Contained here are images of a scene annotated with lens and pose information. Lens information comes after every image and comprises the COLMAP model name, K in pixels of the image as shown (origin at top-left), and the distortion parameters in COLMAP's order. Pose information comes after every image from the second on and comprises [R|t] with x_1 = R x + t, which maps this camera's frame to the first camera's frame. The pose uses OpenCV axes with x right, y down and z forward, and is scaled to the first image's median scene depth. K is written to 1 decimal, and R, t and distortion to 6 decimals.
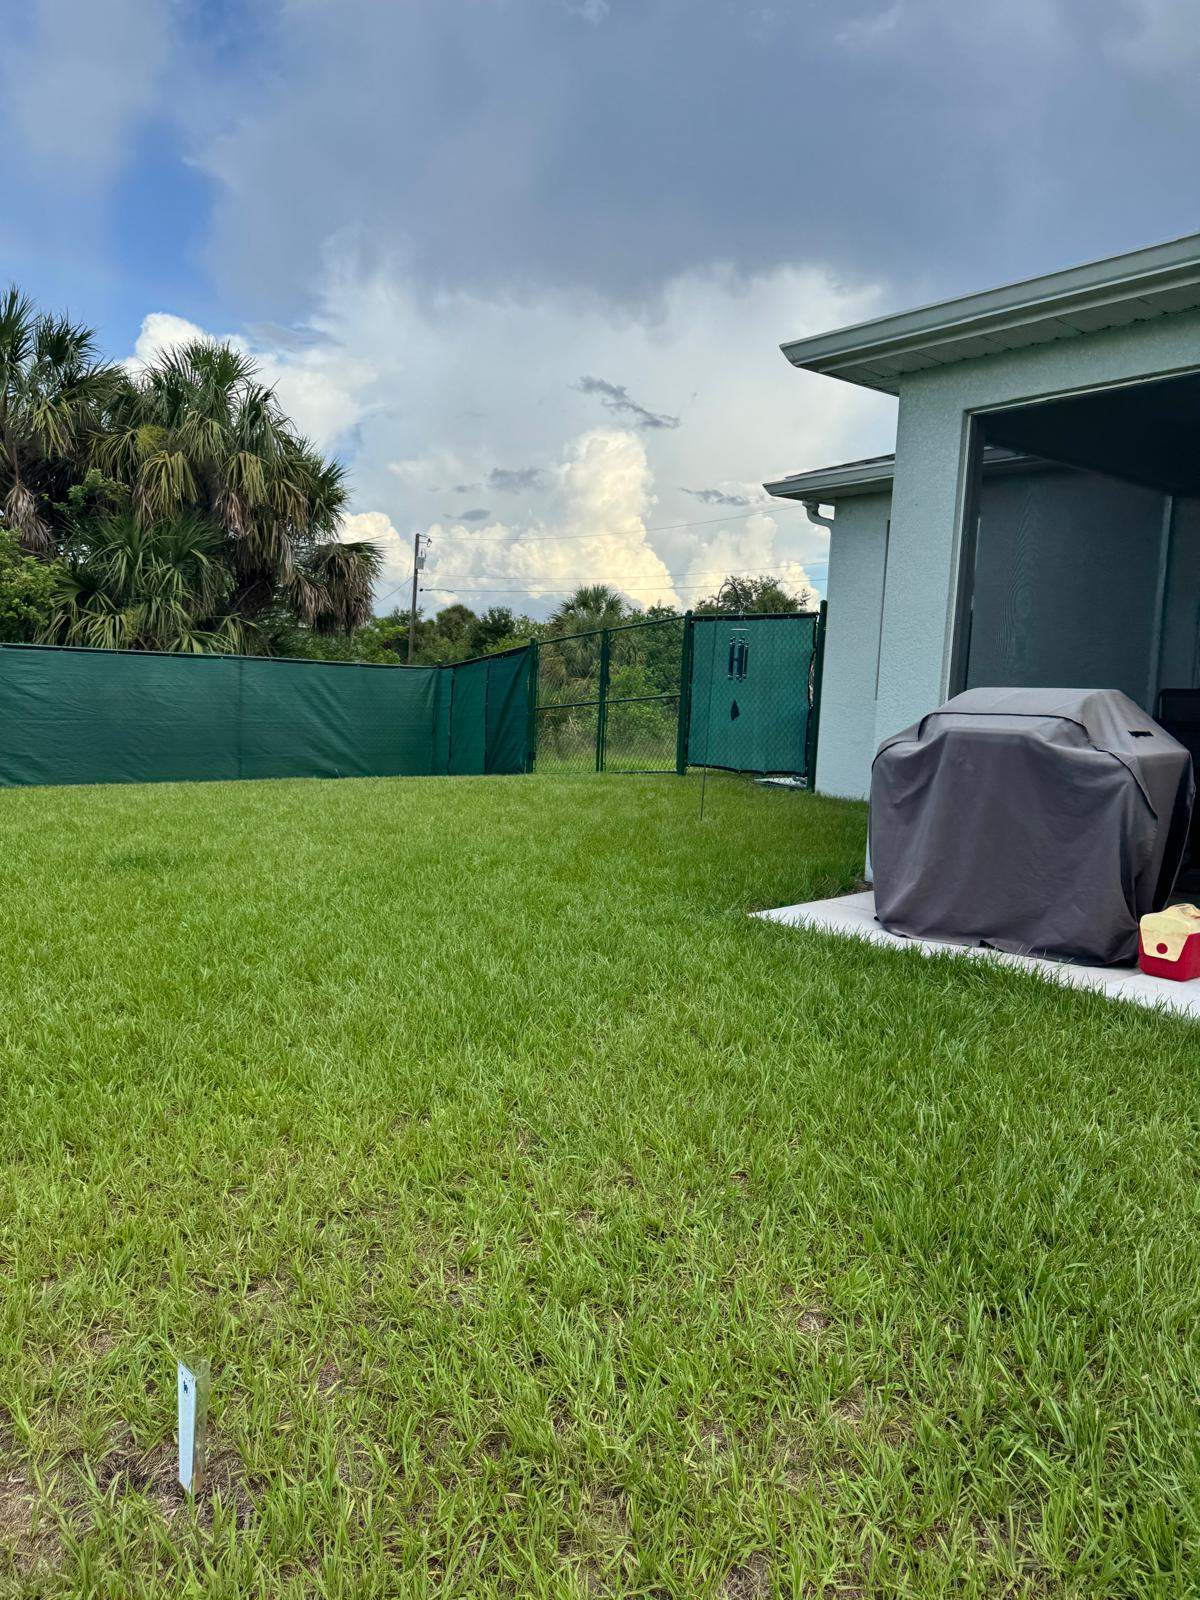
lens RADIAL K [[1069.6, 0, 530.6], [0, 1069.6, 799.1], [0, 0, 1]] dist [0.005316, -0.000098]
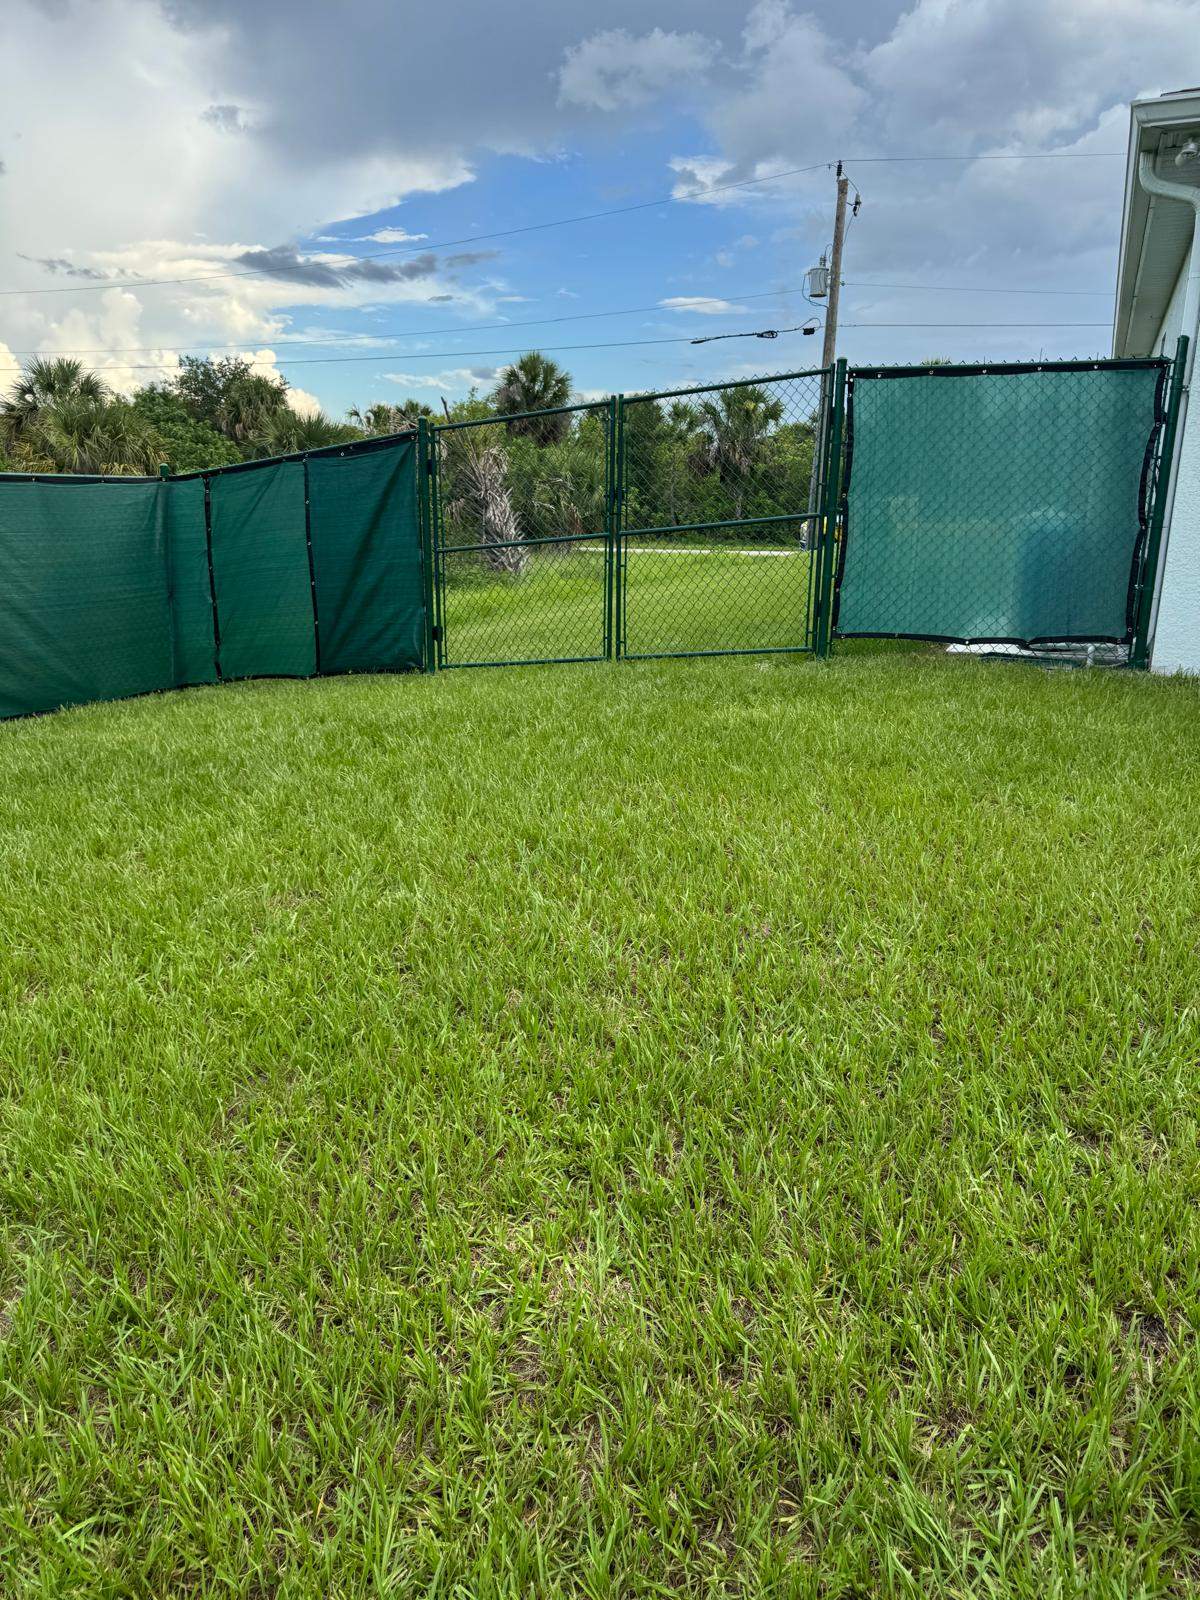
lens RADIAL K [[1069.6, 0, 530.6], [0, 1069.6, 799.1], [0, 0, 1]] dist [0.005316, -0.000098]
pose [[0.858478, -0.176653, 0.481467, -0.220997], [0.087912, 0.975597, 0.201202, -0.057614], [-0.505260, -0.130401, 0.853058, 0.418215]]
